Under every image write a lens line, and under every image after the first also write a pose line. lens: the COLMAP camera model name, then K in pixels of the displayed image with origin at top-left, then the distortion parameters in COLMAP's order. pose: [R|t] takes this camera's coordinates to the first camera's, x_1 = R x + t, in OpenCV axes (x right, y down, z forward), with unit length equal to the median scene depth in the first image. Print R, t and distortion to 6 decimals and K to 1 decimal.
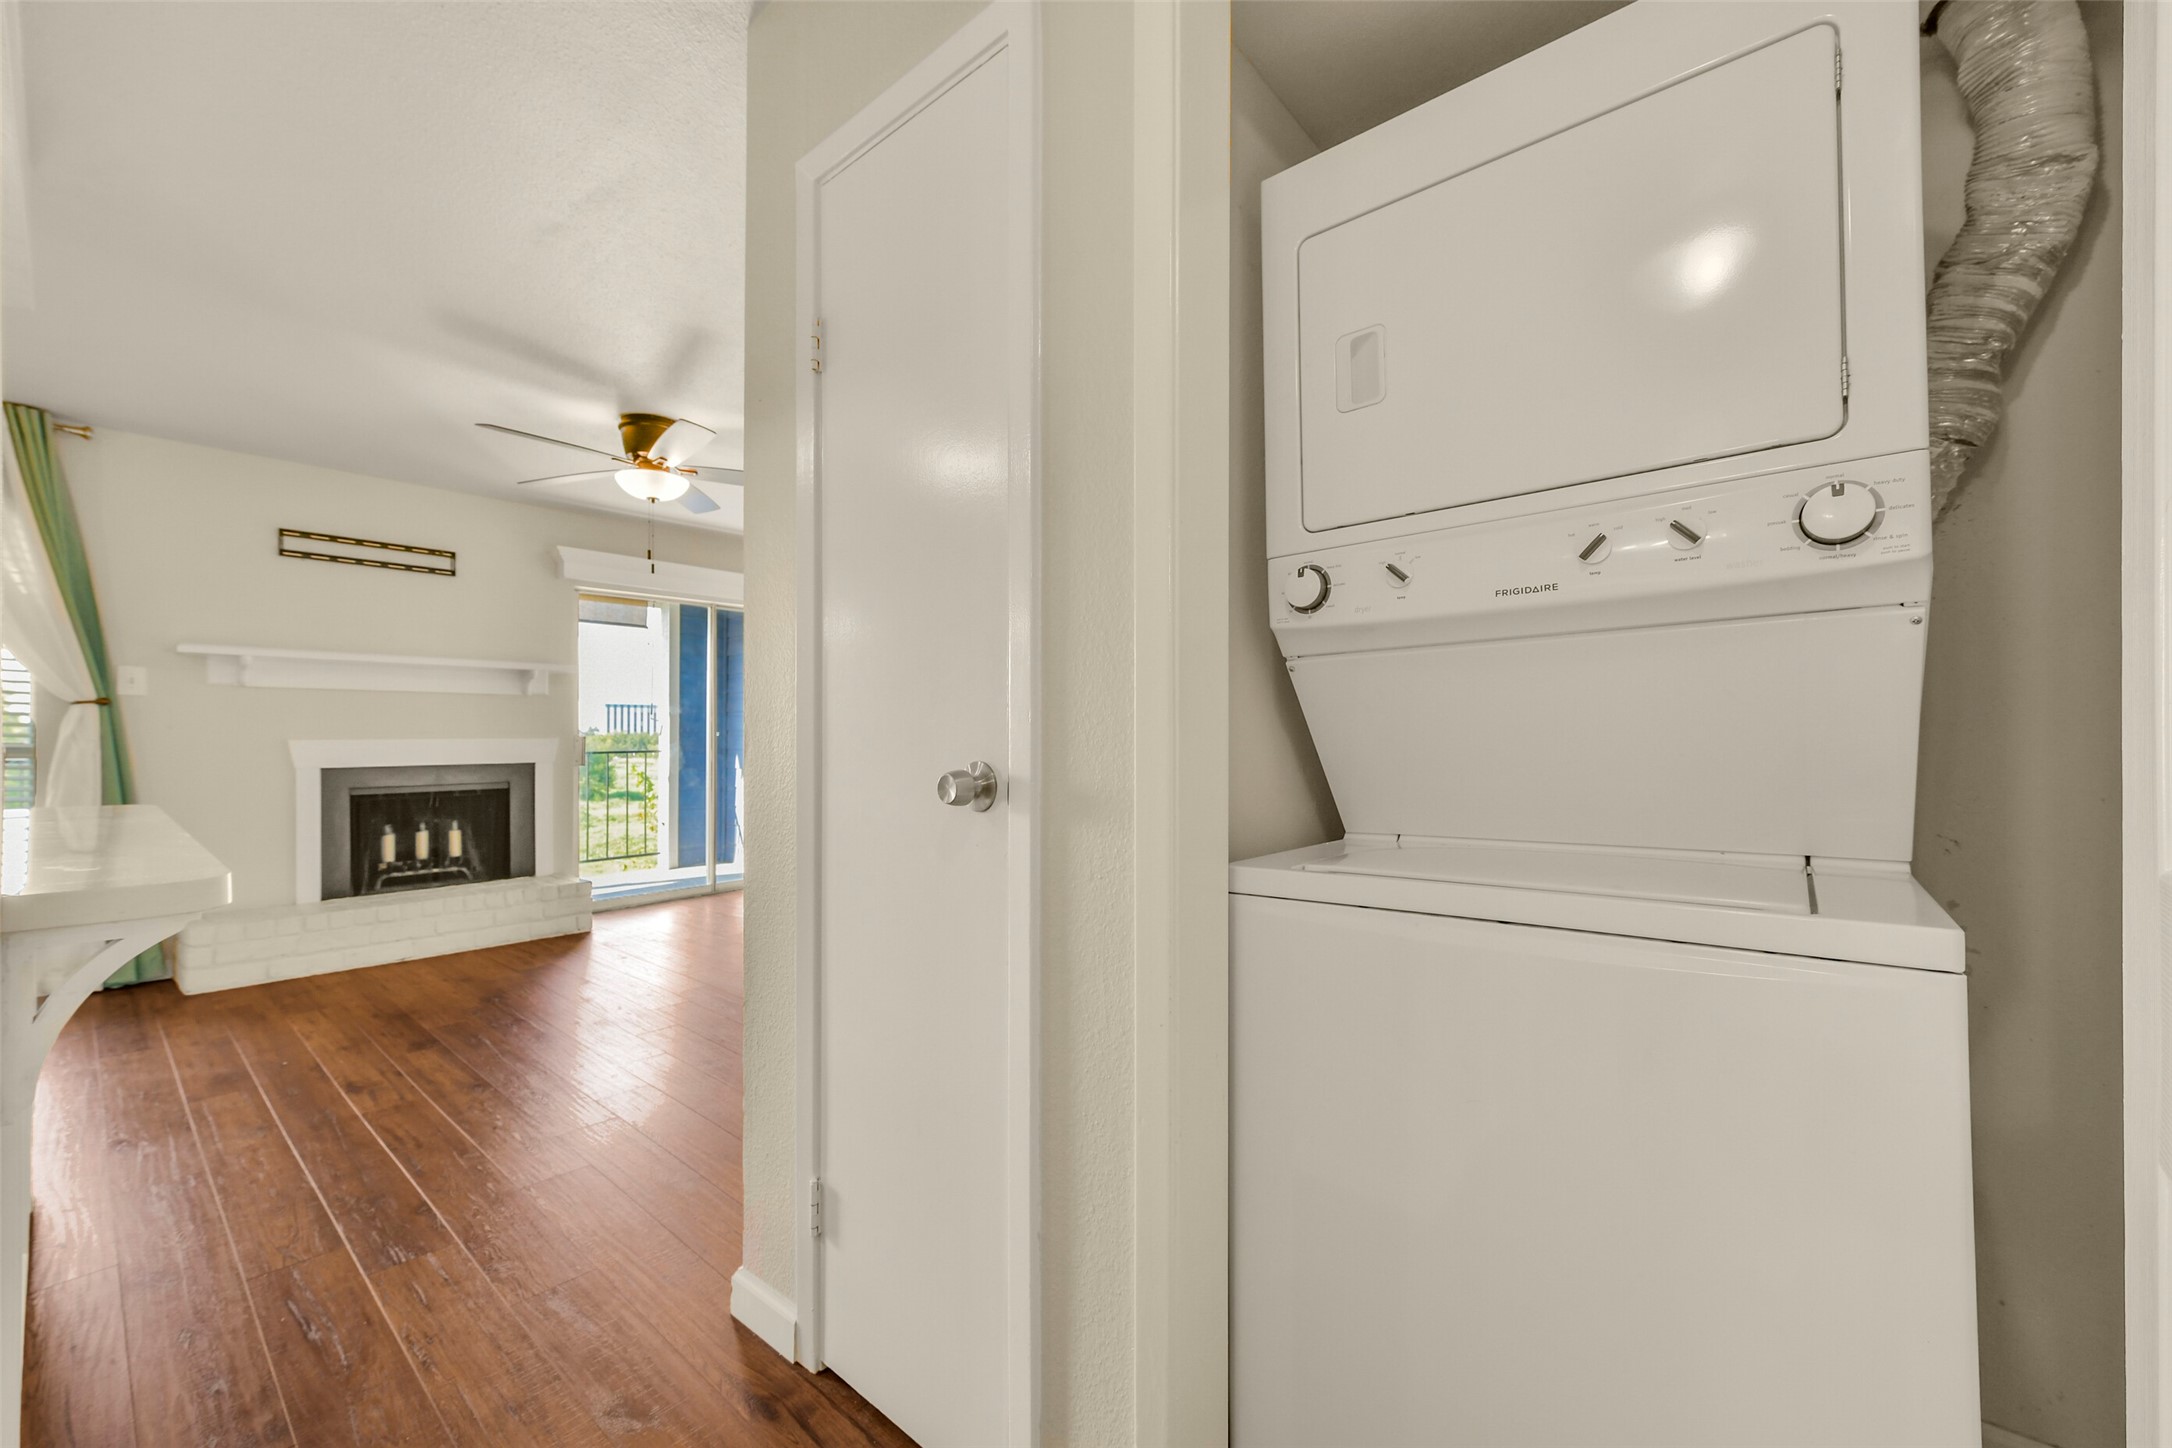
lens RADIAL K [[856.9, 0, 1086.3], [0, 856.9, 738.3], [0, 0, 1]] dist [-0.000382, -0.000087]
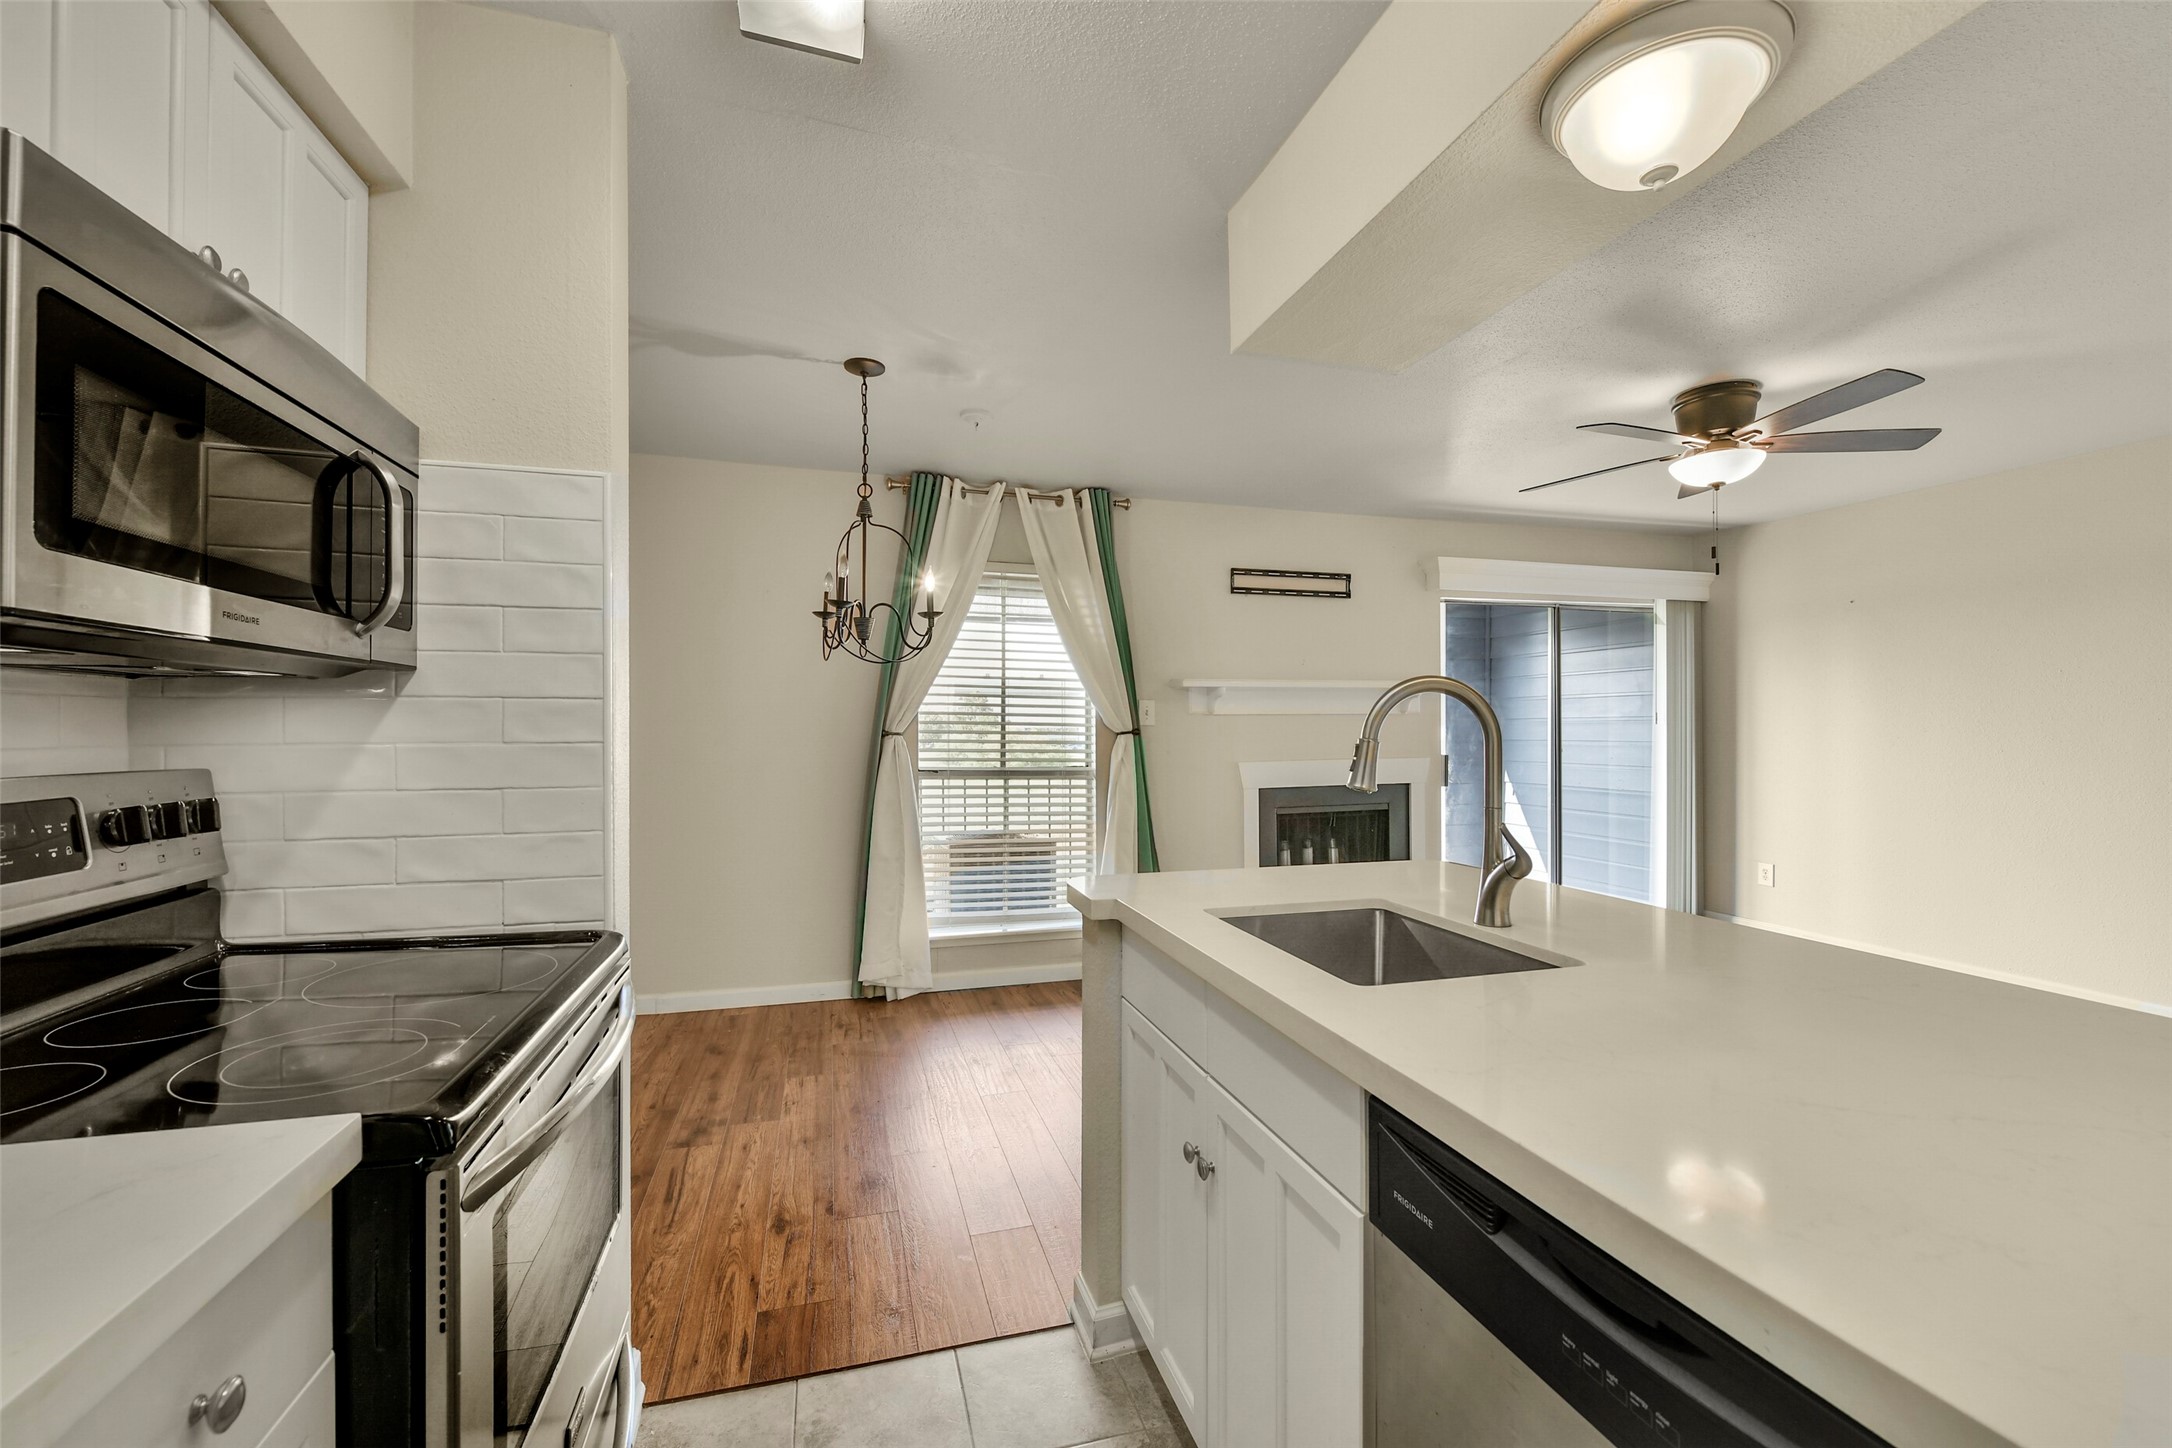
lens RADIAL K [[887.6, 0, 1089.0], [0, 887.6, 734.2], [0, 0, 1]] dist [-0.004122, -0.000551]
pose [[0.830992, -0.004090, -0.556270, -0.511045], [0.006518, 0.999976, 0.002384, -0.041427], [0.556246, -0.005607, 0.830999, -0.046026]]
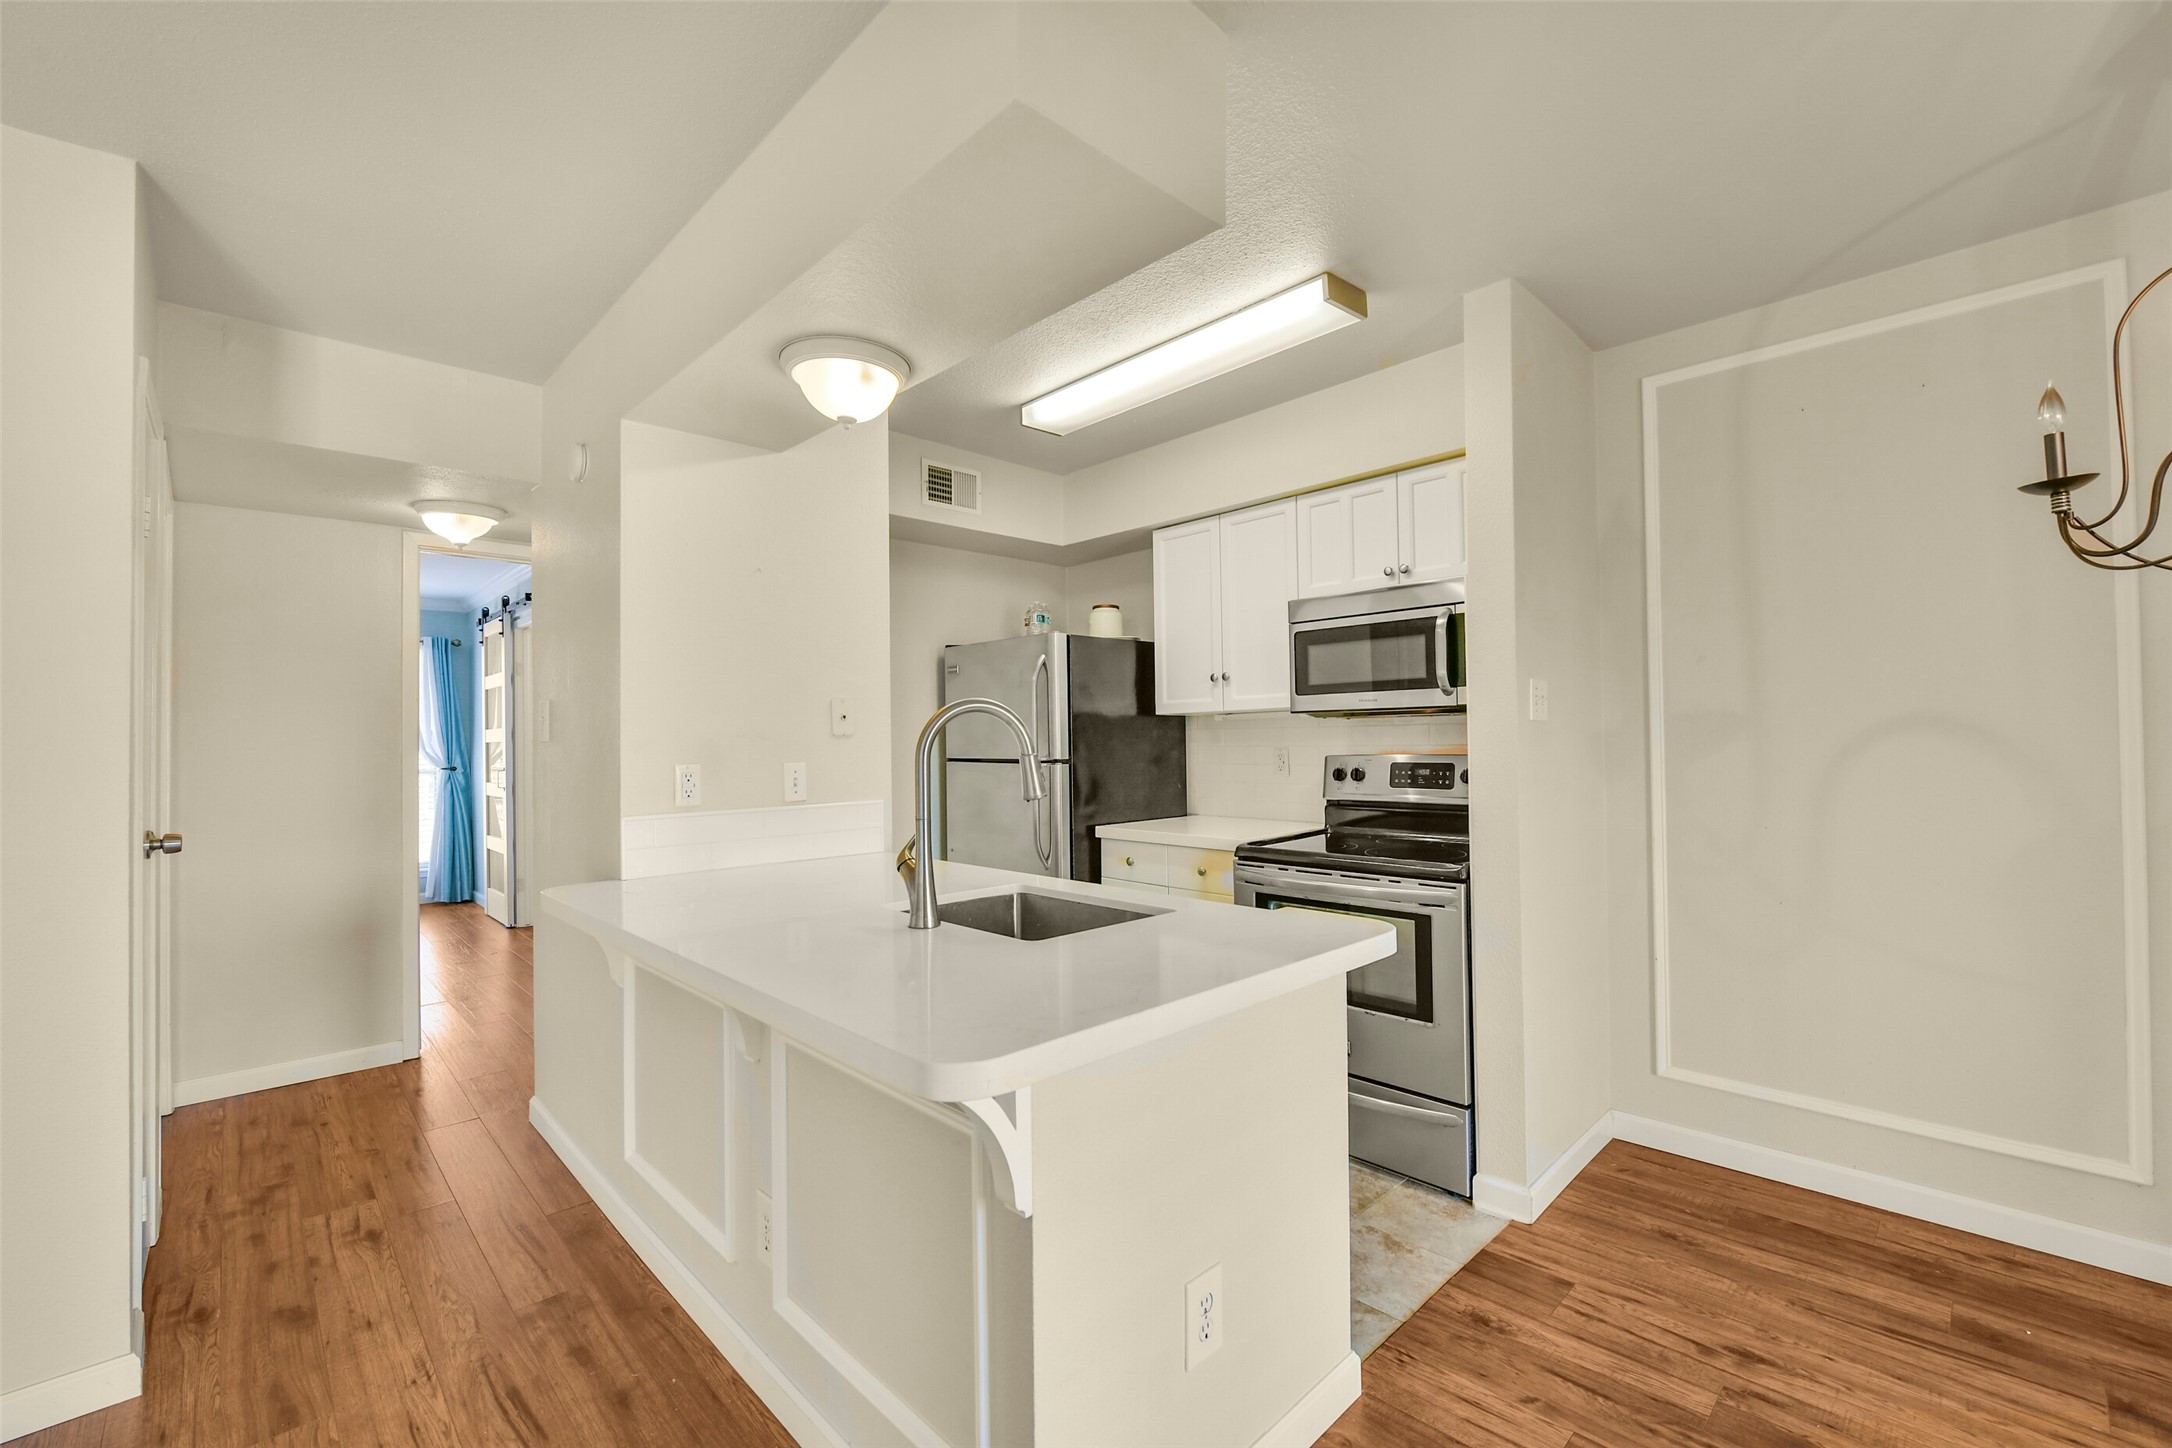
lens RADIAL K [[899.0, 0, 1086.0], [0, 899.0, 724.0], [0, 0, 1]] dist [-0.002702, -0.000290]
pose [[-0.994194, 0.011023, 0.107037, -0.717131], [0.008882, 0.999751, -0.020457, -0.045433], [-0.107236, -0.019388, -0.994045, 0.856275]]
